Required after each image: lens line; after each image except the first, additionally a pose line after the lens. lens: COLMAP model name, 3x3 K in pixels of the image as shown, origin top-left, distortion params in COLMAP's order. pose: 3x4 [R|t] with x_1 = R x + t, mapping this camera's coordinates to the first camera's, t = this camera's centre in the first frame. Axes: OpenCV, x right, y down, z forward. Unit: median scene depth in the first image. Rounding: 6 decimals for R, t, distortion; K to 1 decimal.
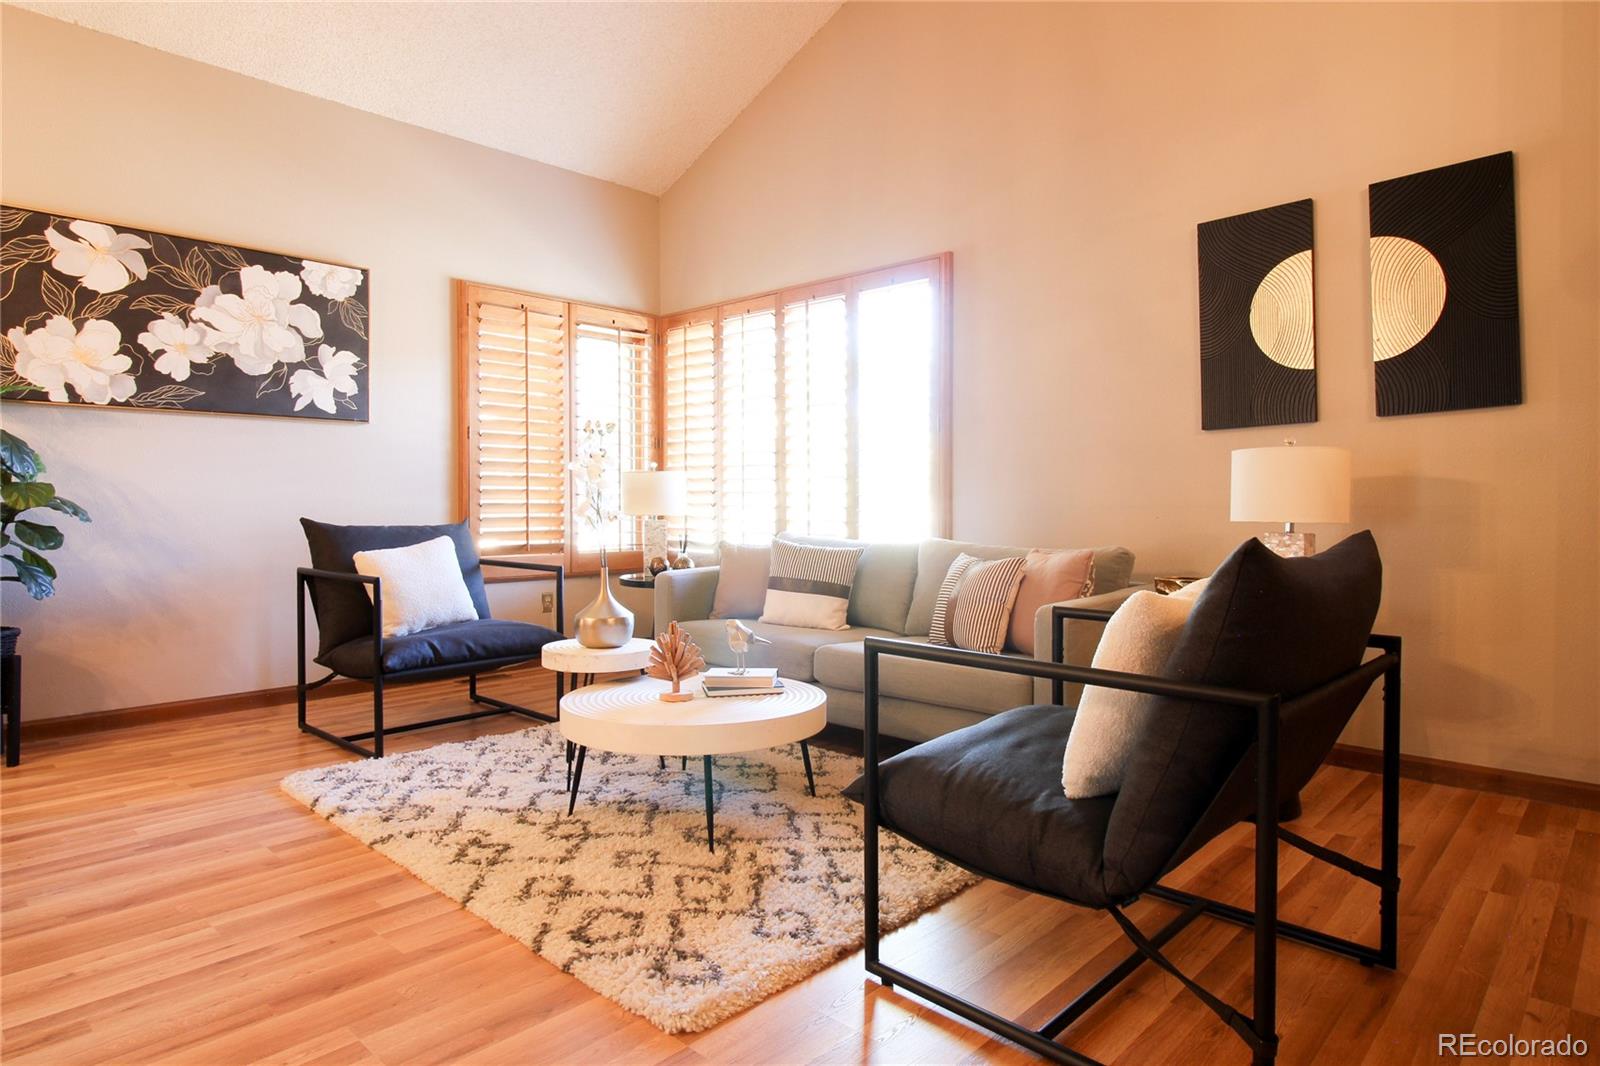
lens RADIAL K [[946.1, 0, 832.0], [0, 946.1, 510.5], [0, 0, 1]] dist [0.002784, 0.000496]
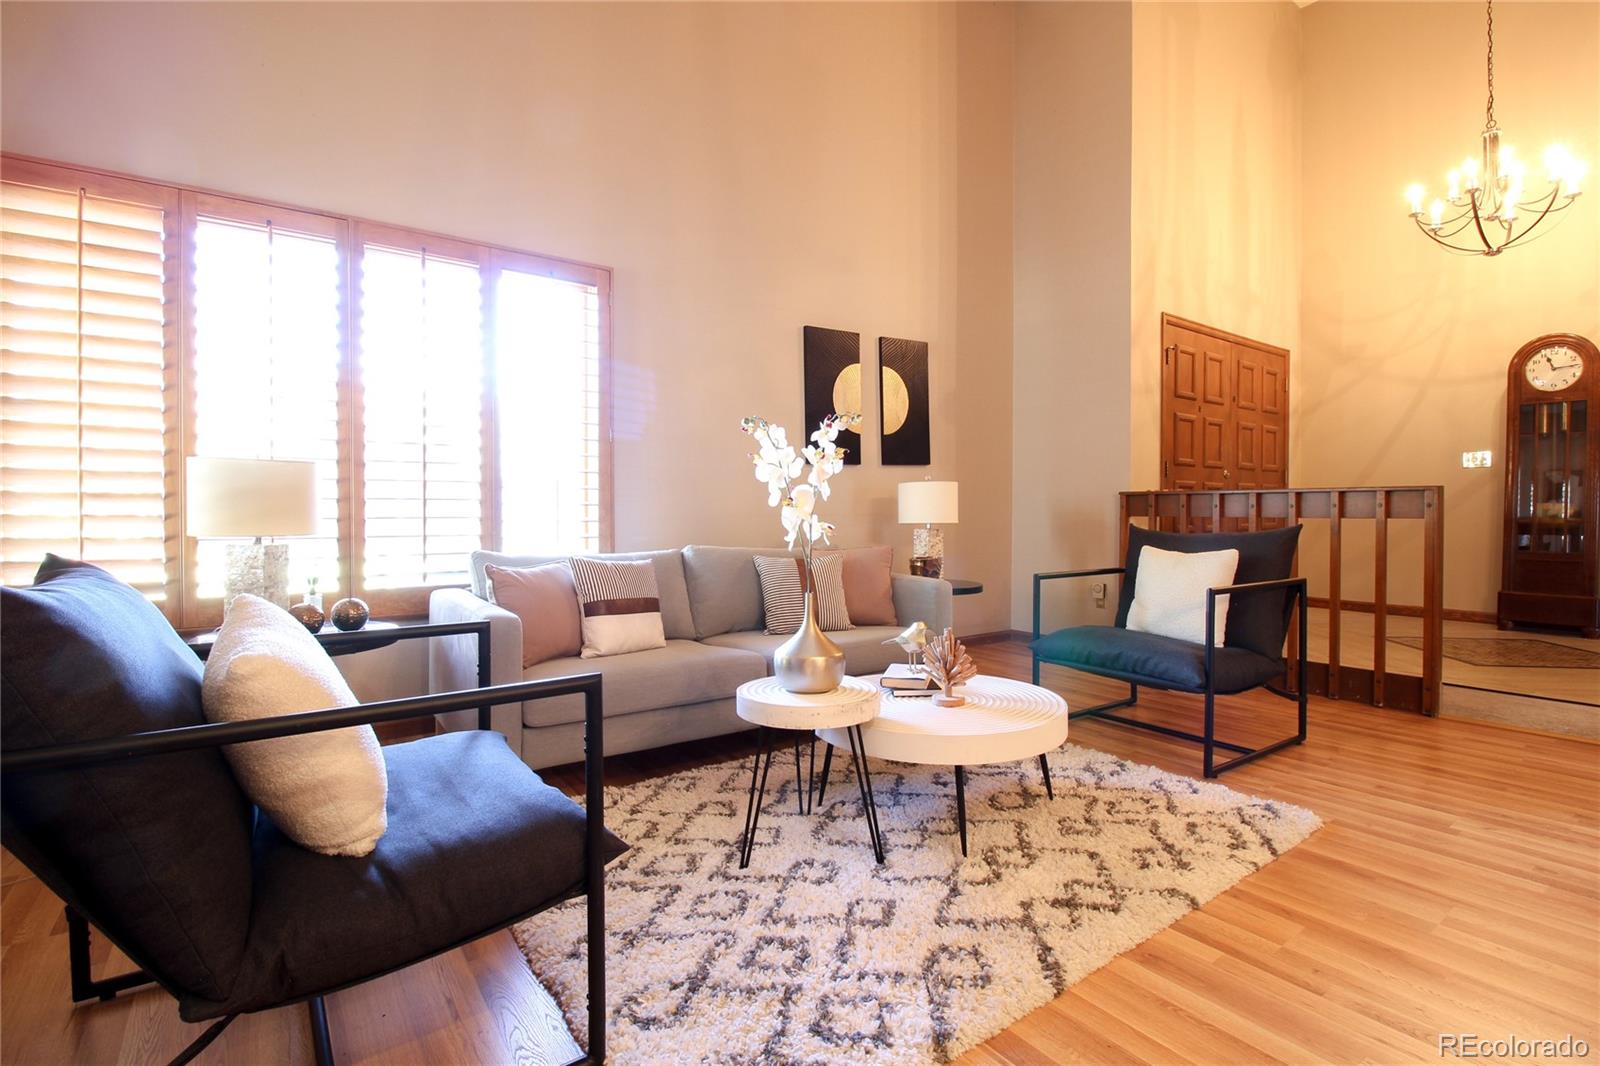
lens RADIAL K [[744.3, 0, 802.6], [0, 744.3, 527.6], [0, 0, 1]] dist [-0.004142, -0.009864]
pose [[0.187297, -0.024970, 0.981986, -0.694956], [0.004295, 0.999688, 0.024601, -0.011778], [-0.982294, -0.000390, 0.187346, 0.703411]]
